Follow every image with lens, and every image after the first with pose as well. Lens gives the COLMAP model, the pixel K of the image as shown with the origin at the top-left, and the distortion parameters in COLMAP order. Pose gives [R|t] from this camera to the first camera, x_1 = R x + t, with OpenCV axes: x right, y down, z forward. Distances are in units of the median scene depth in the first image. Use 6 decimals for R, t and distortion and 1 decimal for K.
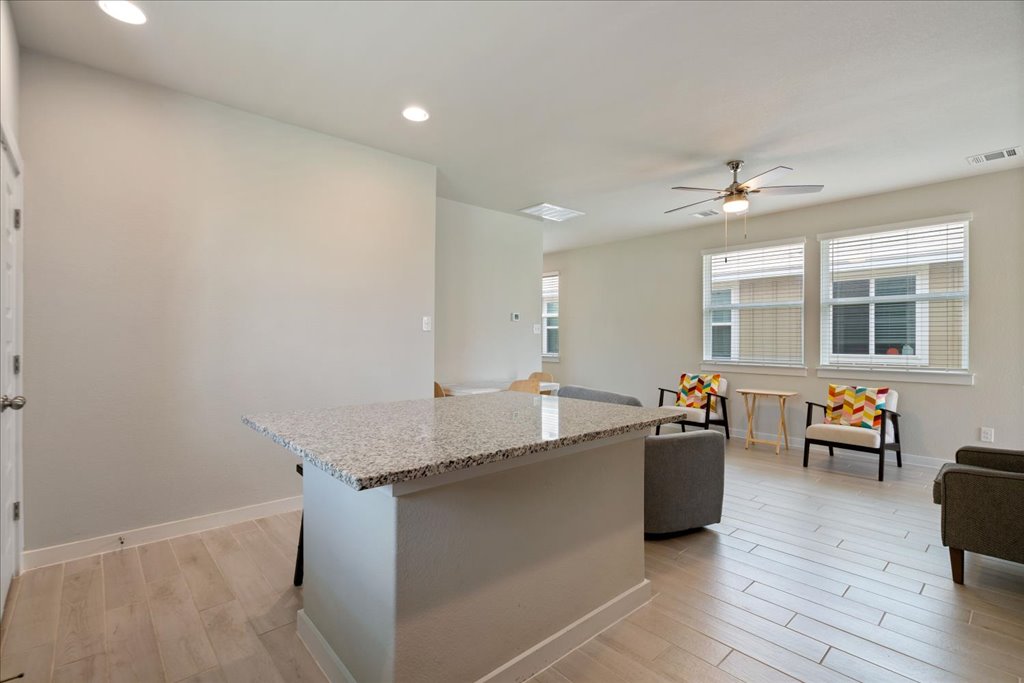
lens RADIAL K [[469.0, 0, 513.5], [0, 469.0, 341.1], [0, 0, 1]] dist [-0.001257, -0.000093]
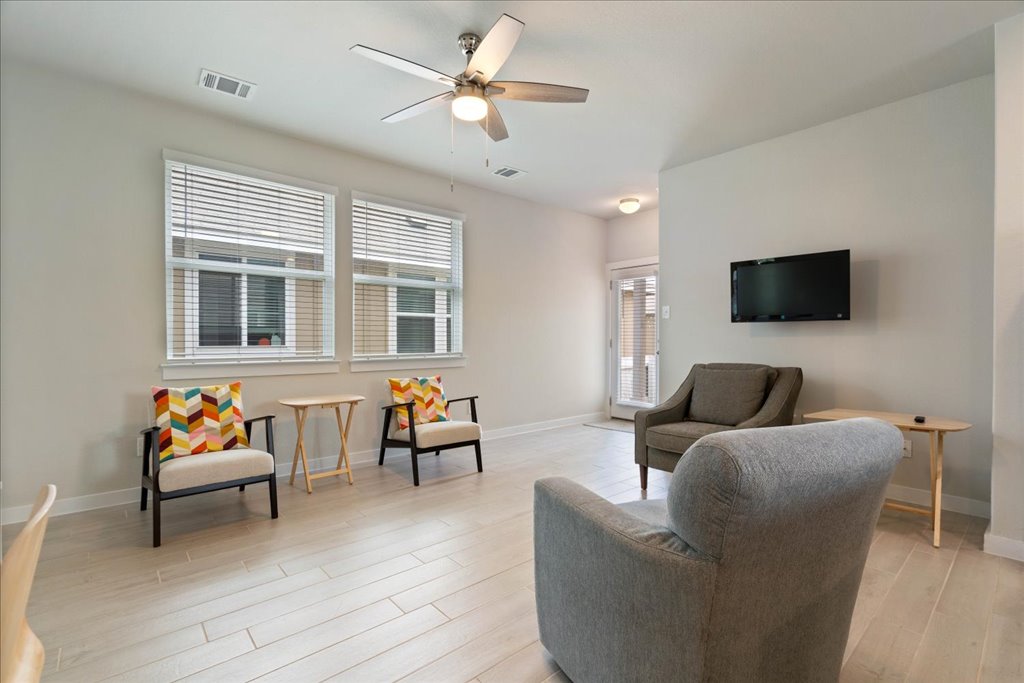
lens RADIAL K [[469.0, 0, 512.6], [0, 469.0, 341.4], [0, 0, 1]] dist [-0.001257, -0.000093]
pose [[0.024187, -0.010086, 0.999657, -0.117701], [0.003482, 0.999944, 0.010004, 0.016847], [-0.999701, 0.003239, 0.024221, 0.646308]]
